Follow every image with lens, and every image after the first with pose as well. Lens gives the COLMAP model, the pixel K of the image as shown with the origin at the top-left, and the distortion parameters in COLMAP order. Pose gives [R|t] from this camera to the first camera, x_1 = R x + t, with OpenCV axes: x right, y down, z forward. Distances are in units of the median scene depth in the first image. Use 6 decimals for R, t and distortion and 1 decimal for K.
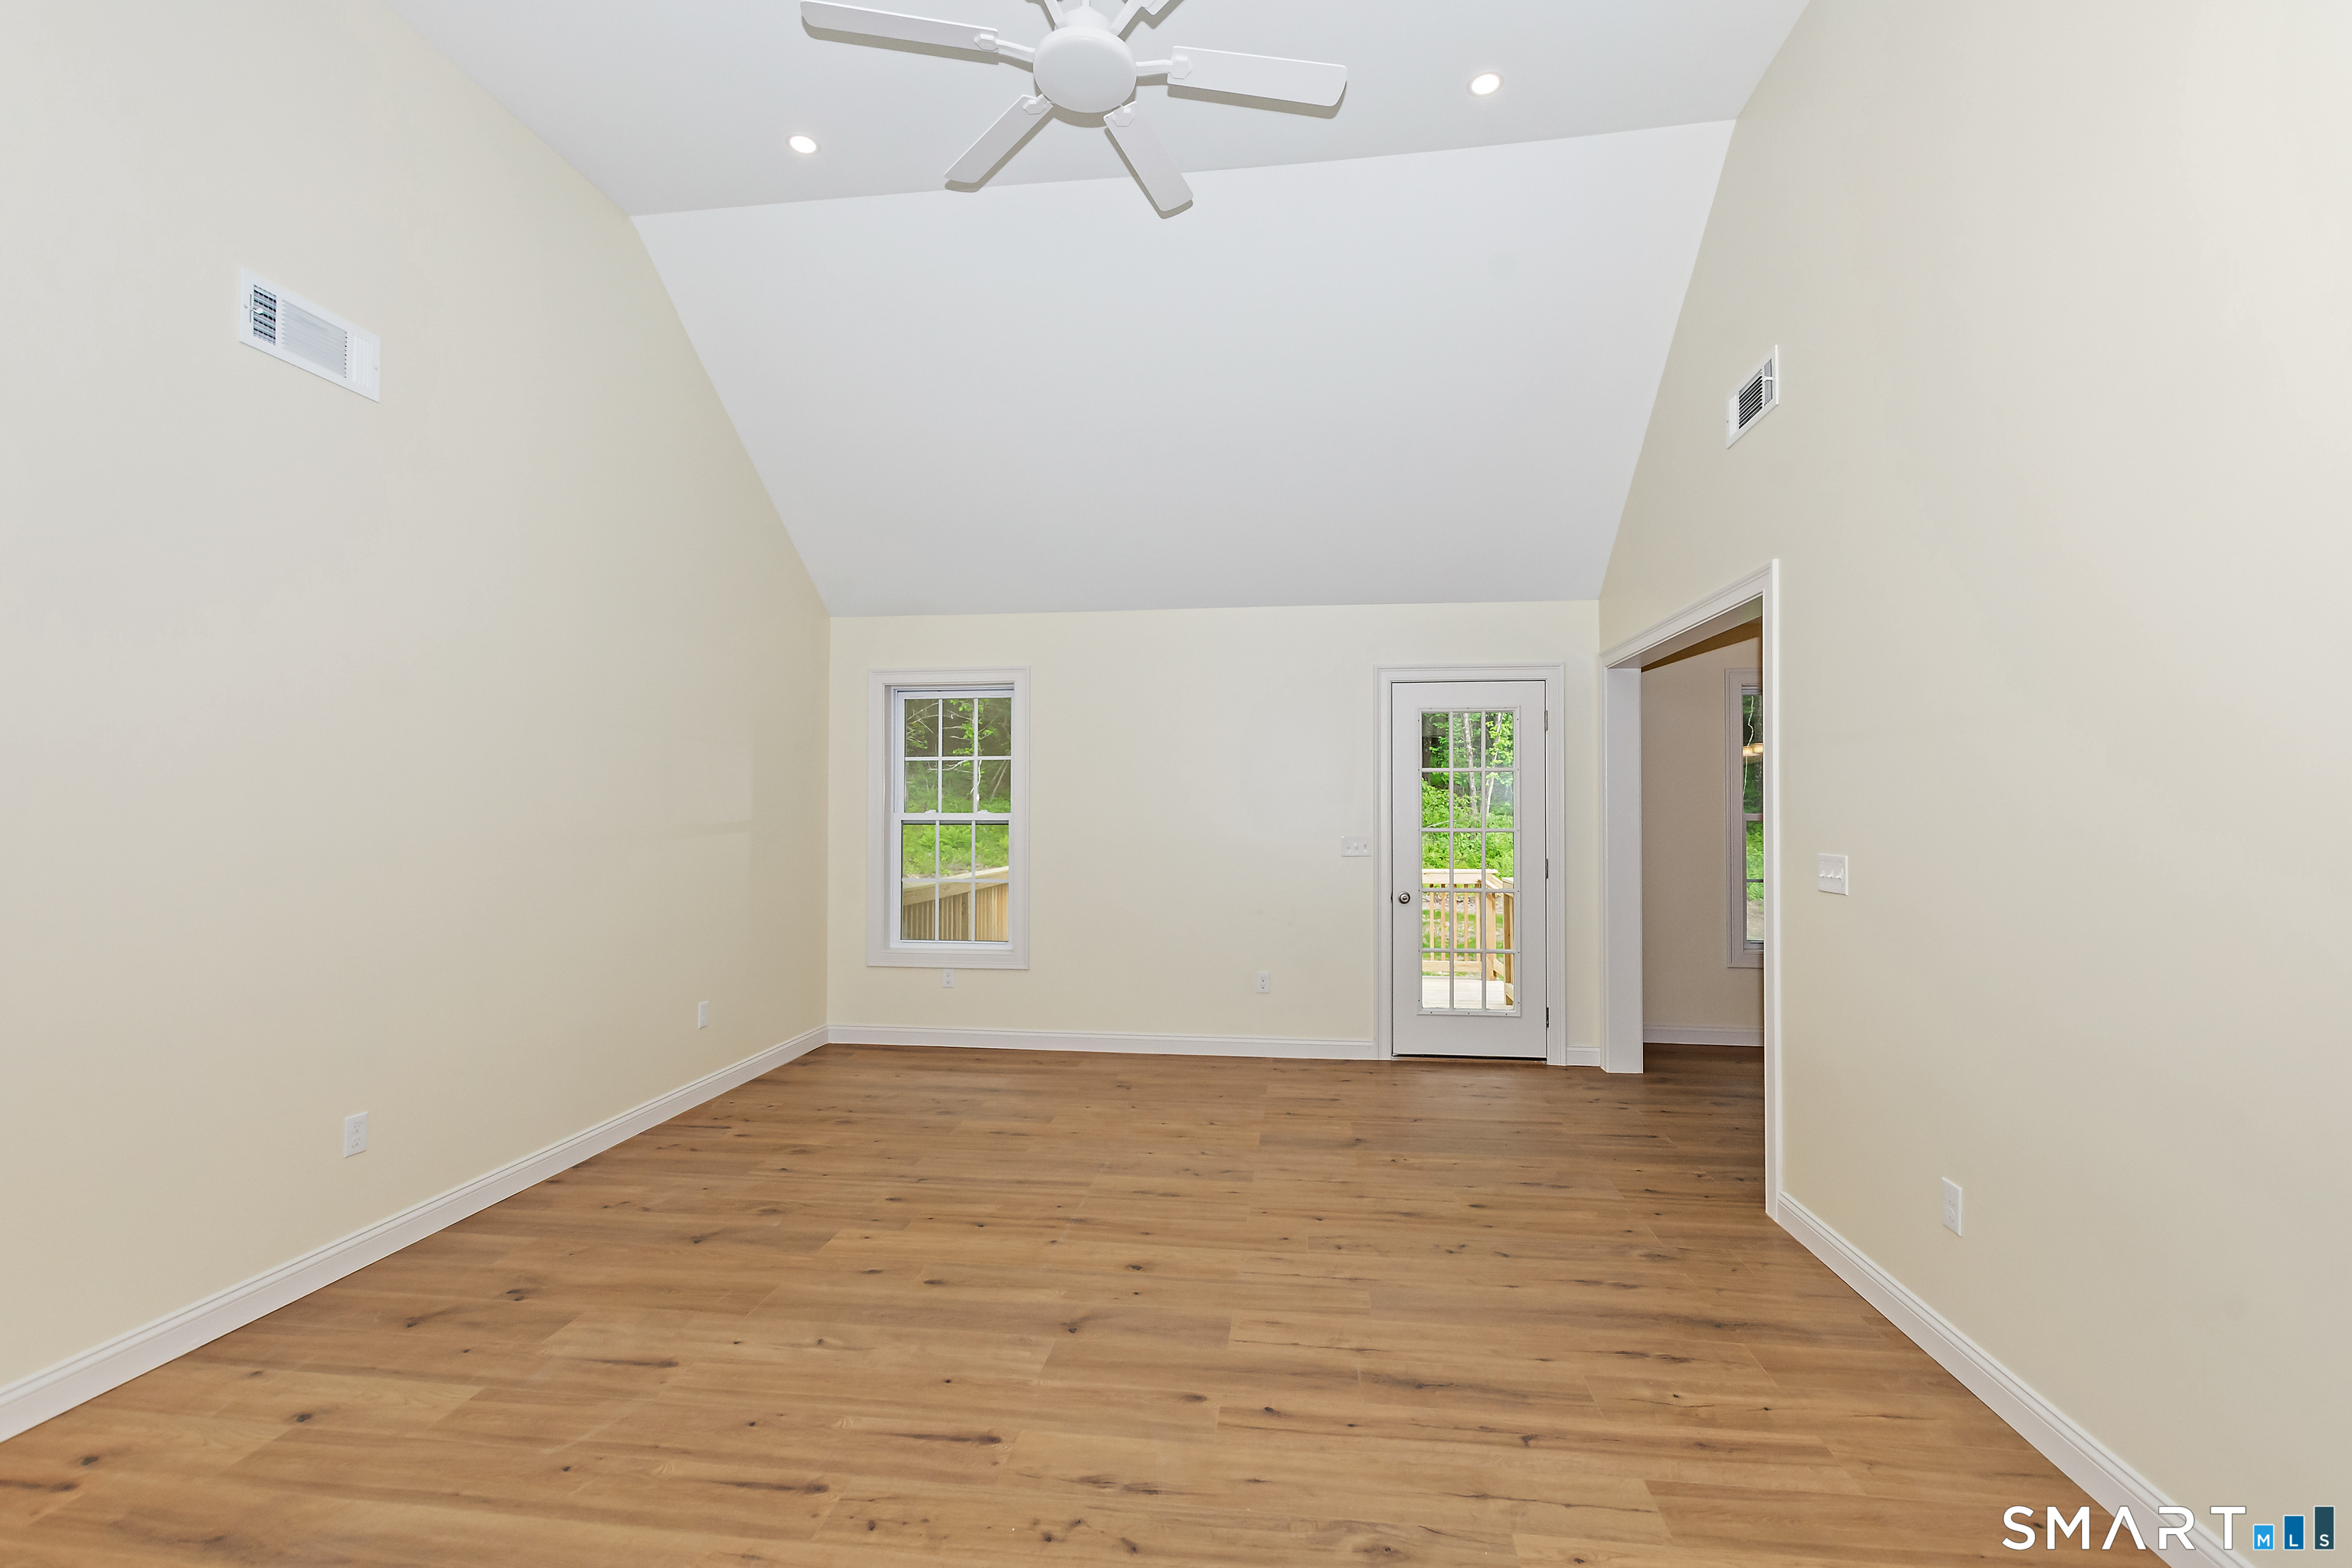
lens RADIAL K [[1032.9, 0, 1176.8], [0, 1032.9, 791.2], [0, 0, 1]] dist [0.001450, -0.001534]
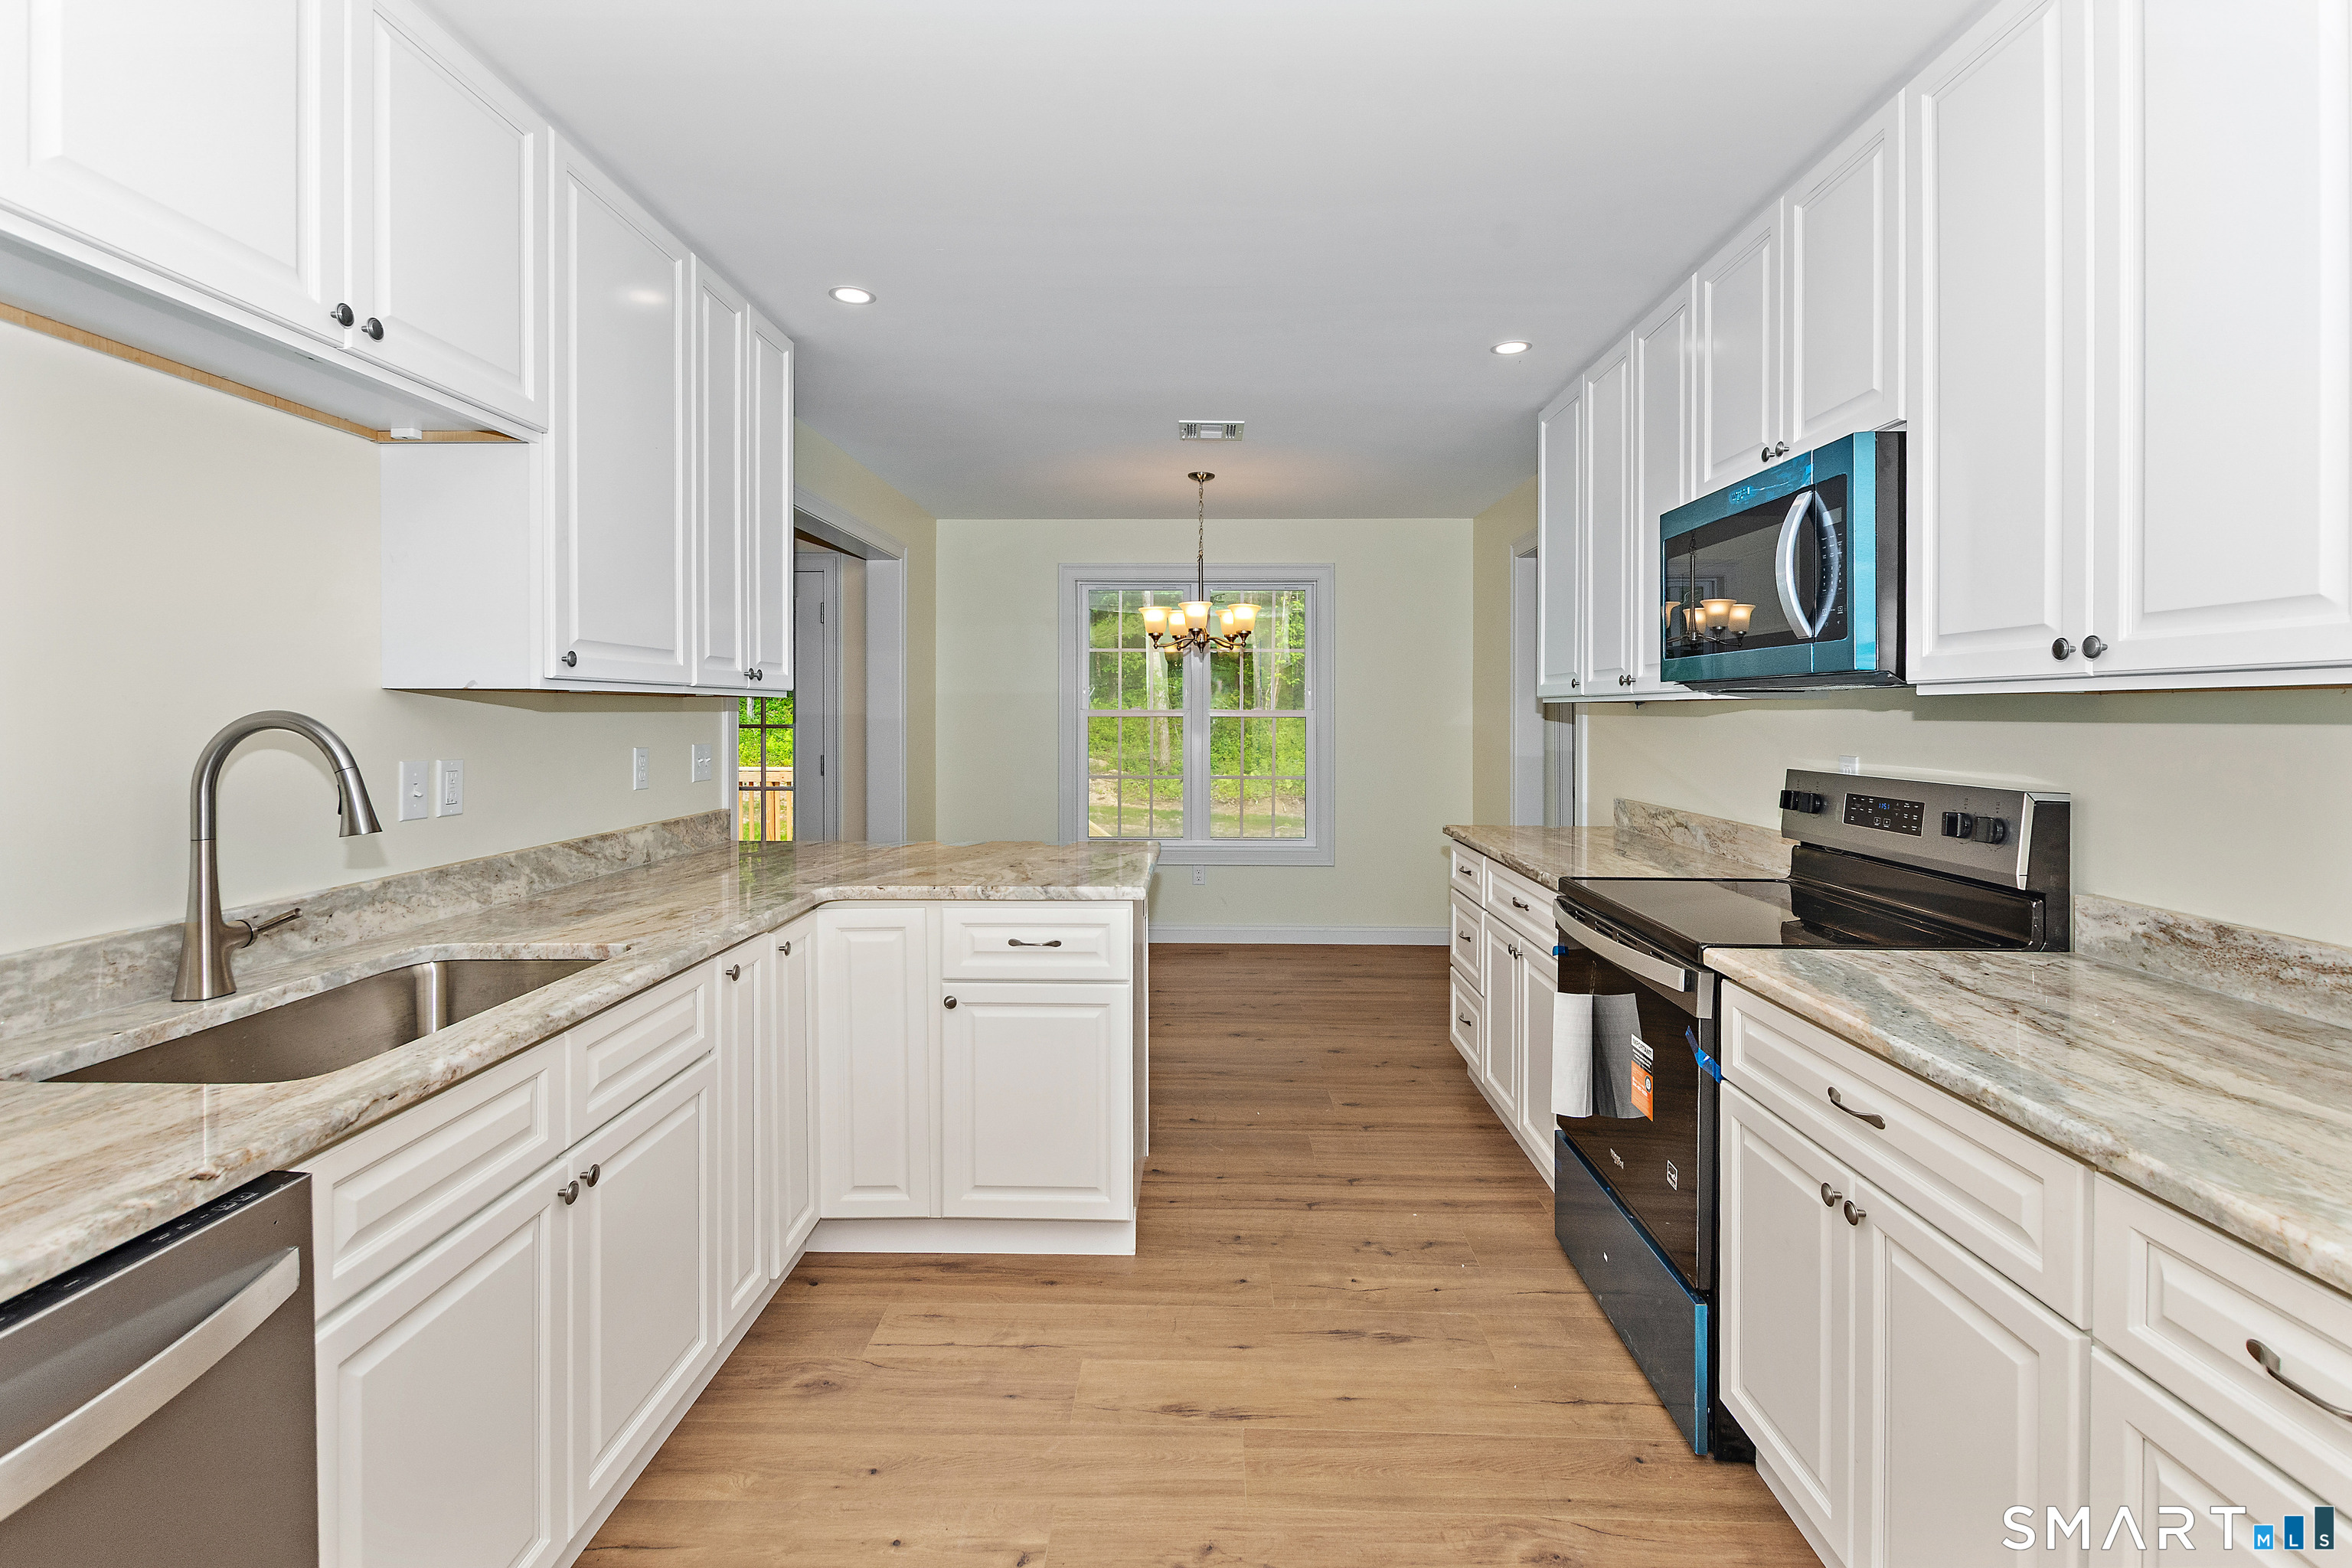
lens RADIAL K [[1032.9, 0, 1176.9], [0, 1032.9, 710.5], [0, 0, 1]] dist [0.001450, -0.001534]
pose [[0.995147, -0.001431, 0.098390, 1.120181], [0.000119, 0.999911, 0.013345, 0.014231], [-0.098400, -0.013268, 0.995058, 0.001867]]
